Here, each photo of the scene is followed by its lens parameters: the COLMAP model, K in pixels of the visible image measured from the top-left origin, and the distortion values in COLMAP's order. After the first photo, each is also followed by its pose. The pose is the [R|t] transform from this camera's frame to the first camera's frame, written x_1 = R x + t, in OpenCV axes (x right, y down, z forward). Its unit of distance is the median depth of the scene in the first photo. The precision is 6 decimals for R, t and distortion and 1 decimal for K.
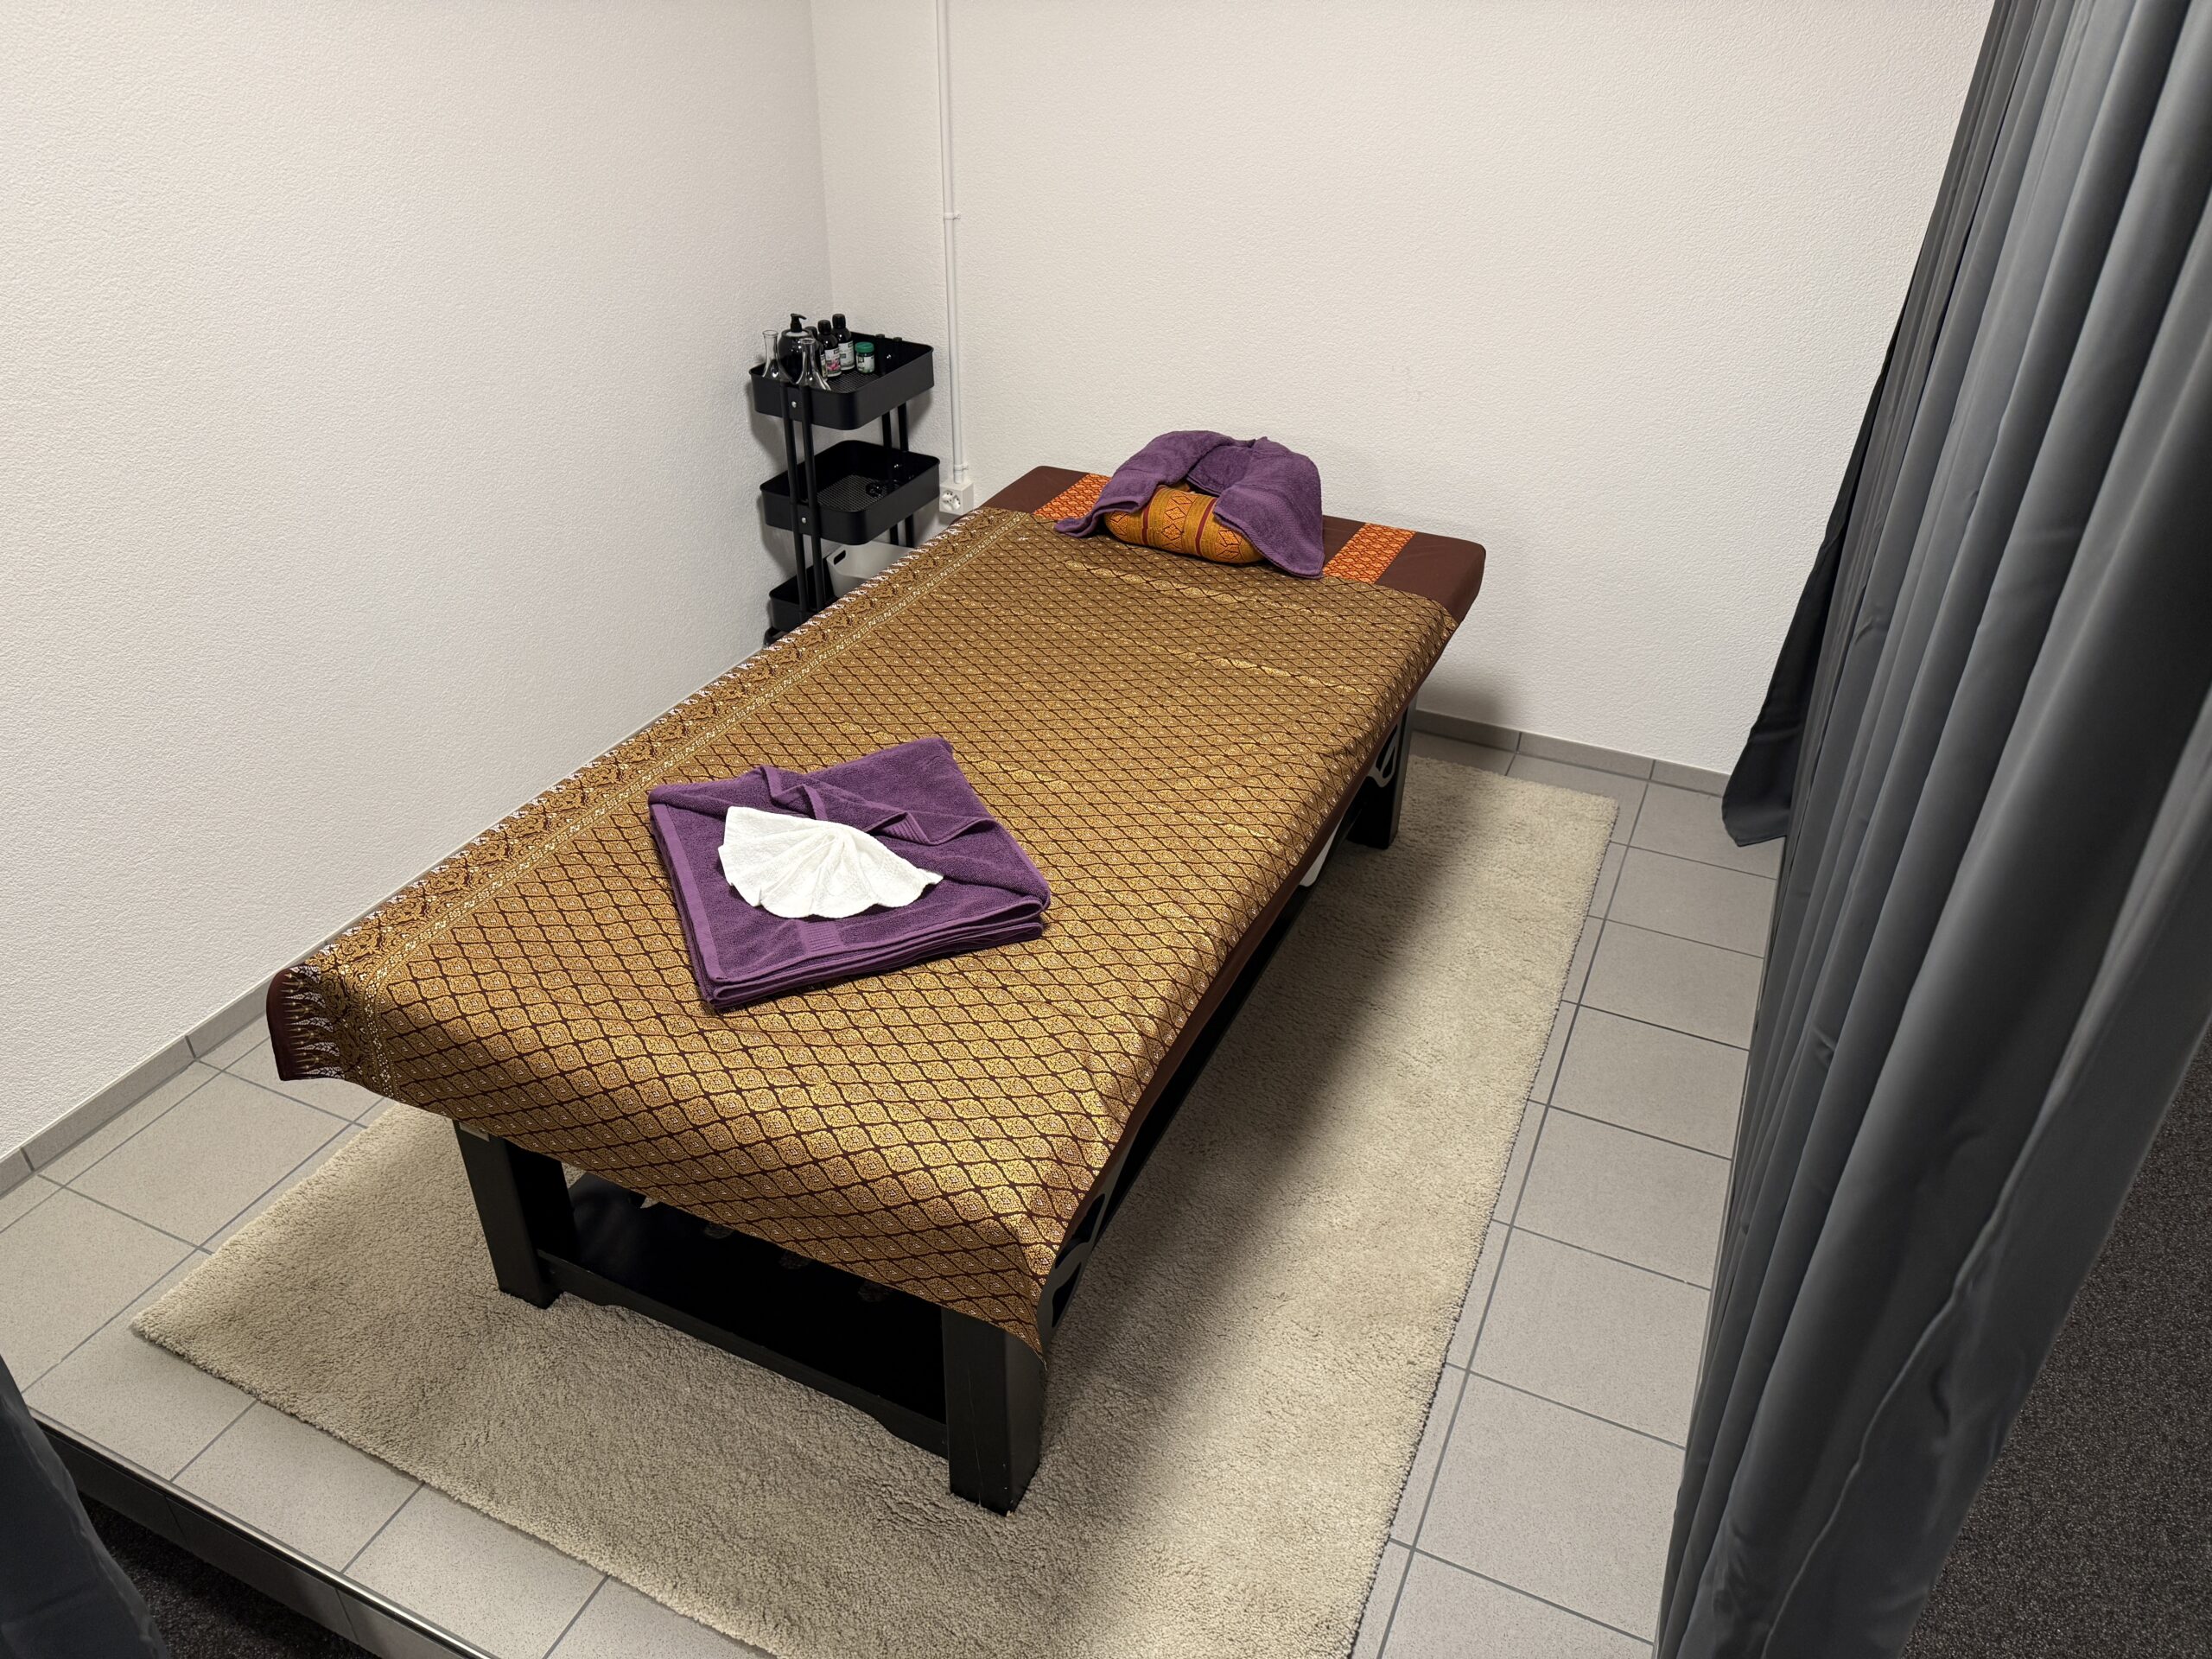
lens RADIAL K [[1553.8, 0, 1105.4], [0, 1553.8, 824.5], [0, 0, 1]] dist [0.204999, -0.390433]
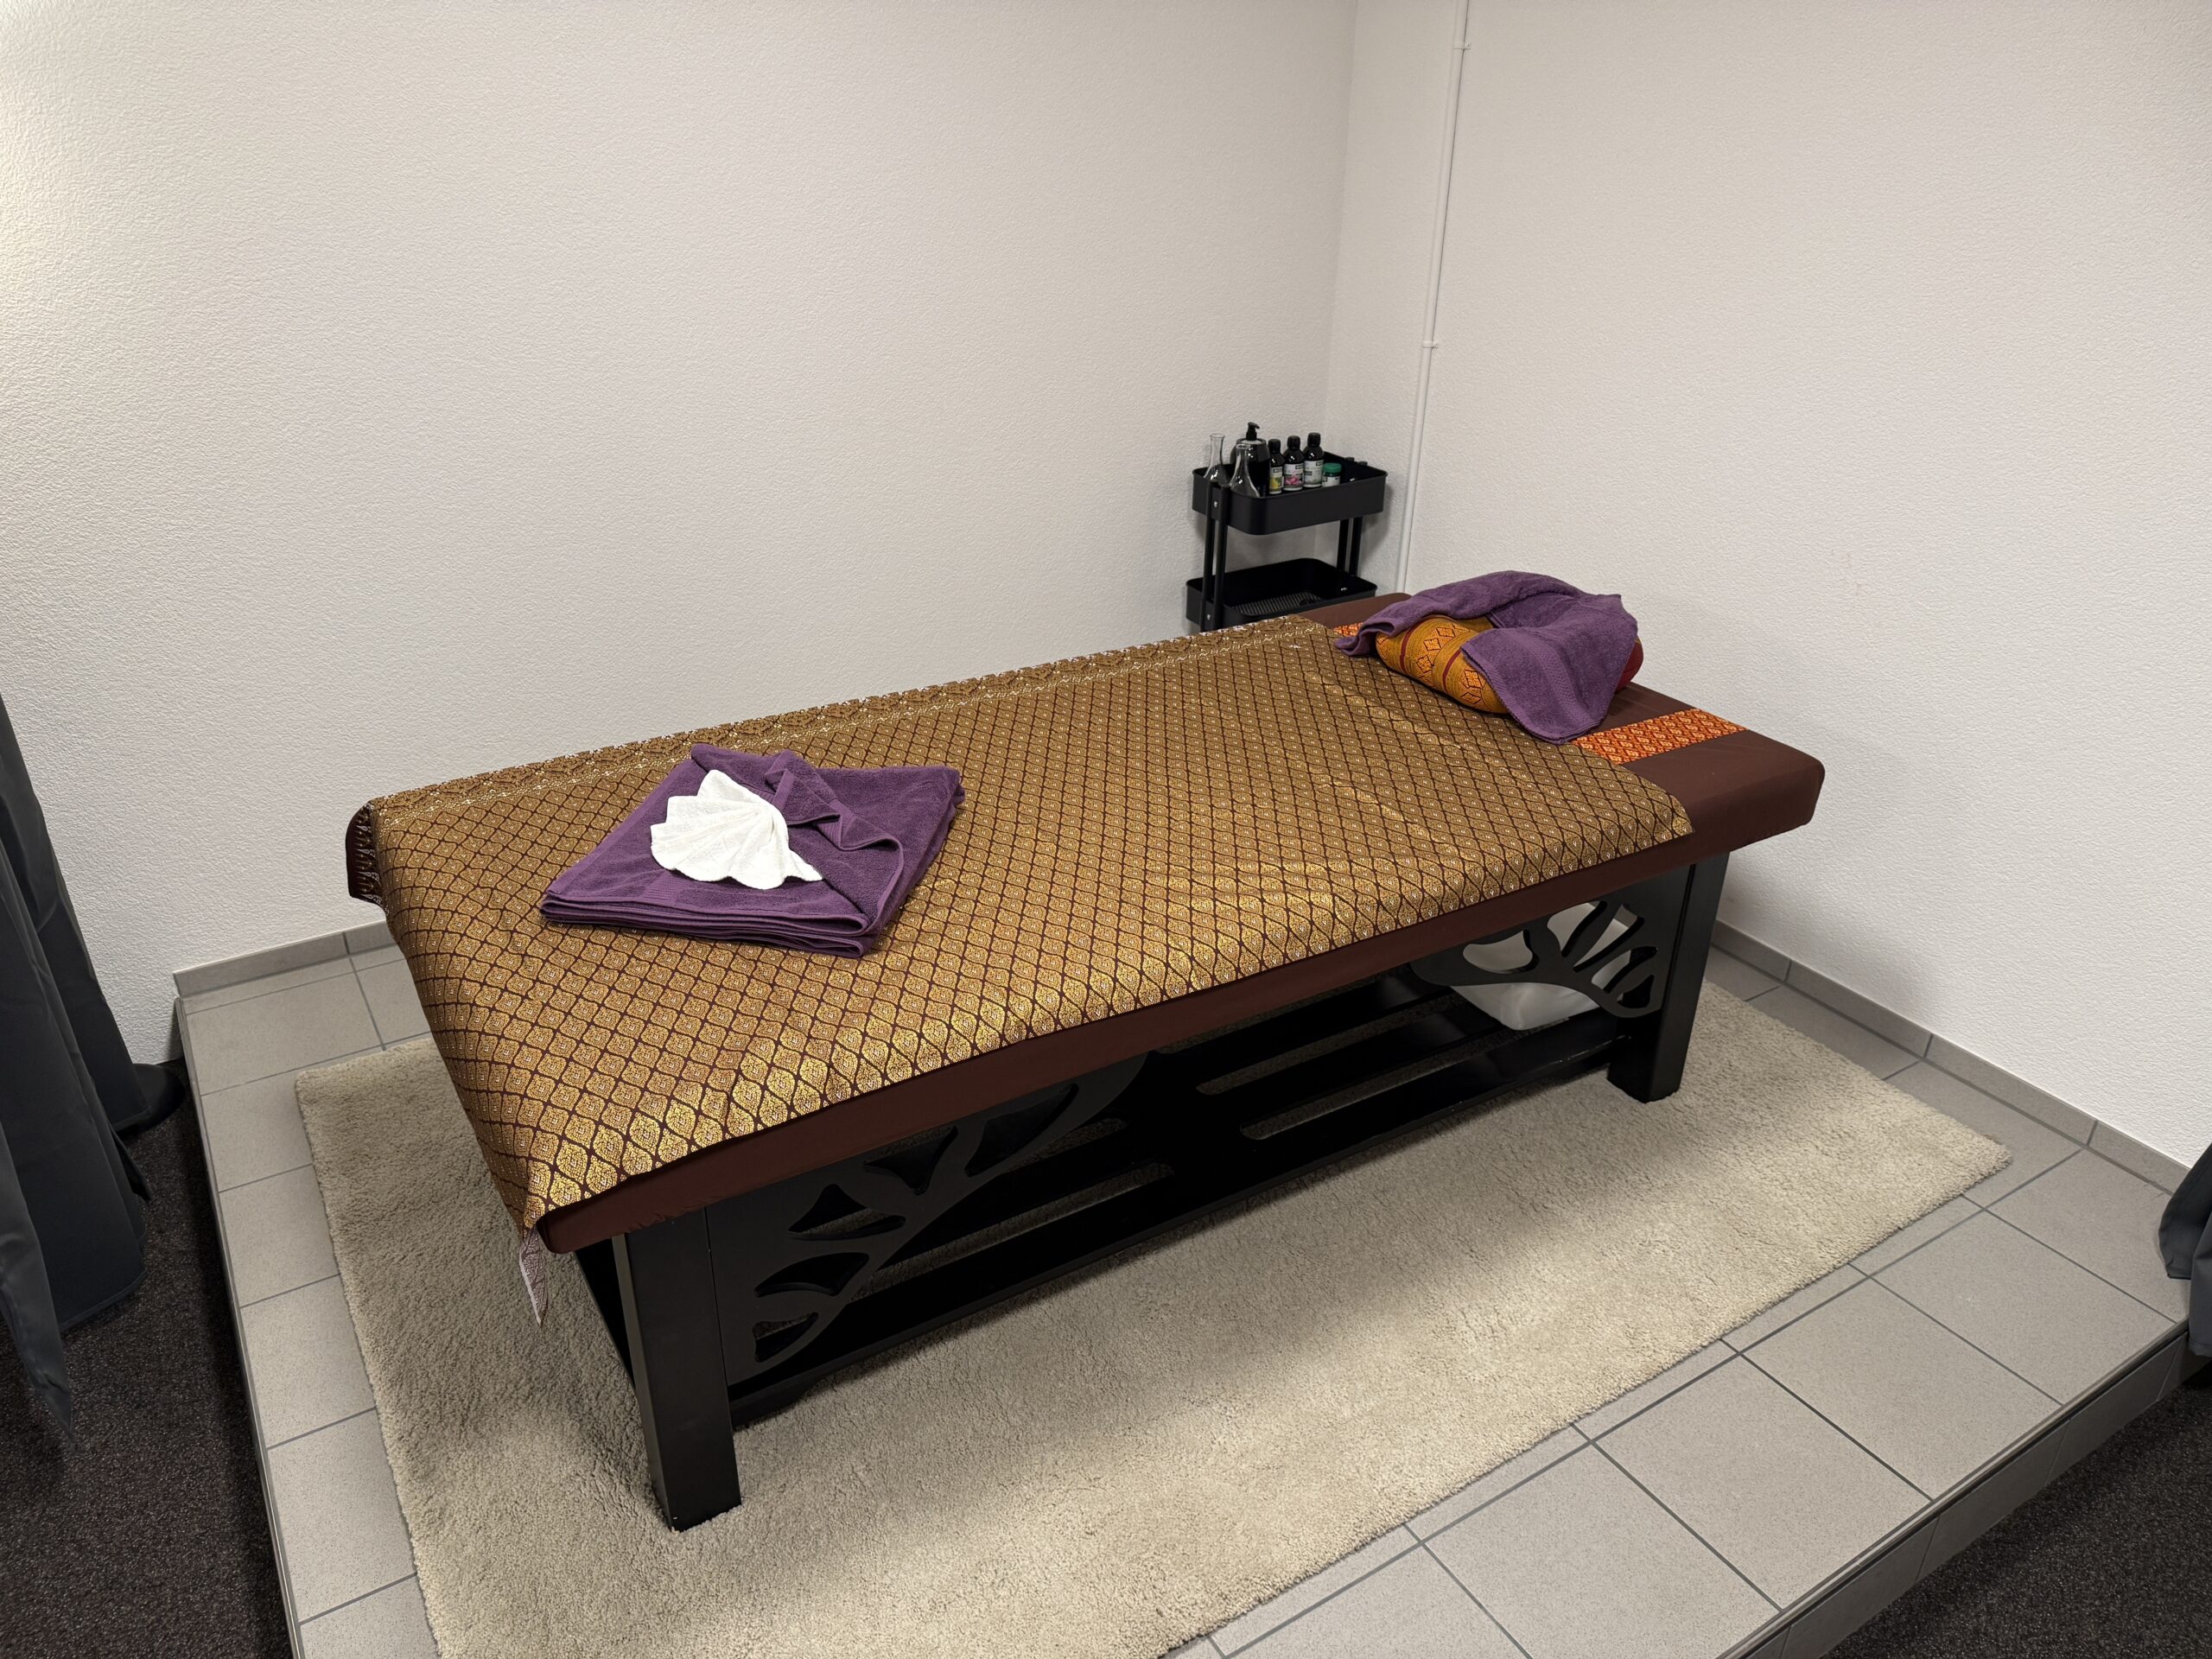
lens RADIAL K [[1553.8, 0, 1105.4], [0, 1553.8, 824.5], [0, 0, 1]] dist [0.204999, -0.390433]
pose [[0.831167, 0.239913, -0.501601, 0.364266], [-0.296269, 0.954485, -0.034401, -0.012354], [0.470517, 0.177202, 0.864415, 0.145413]]
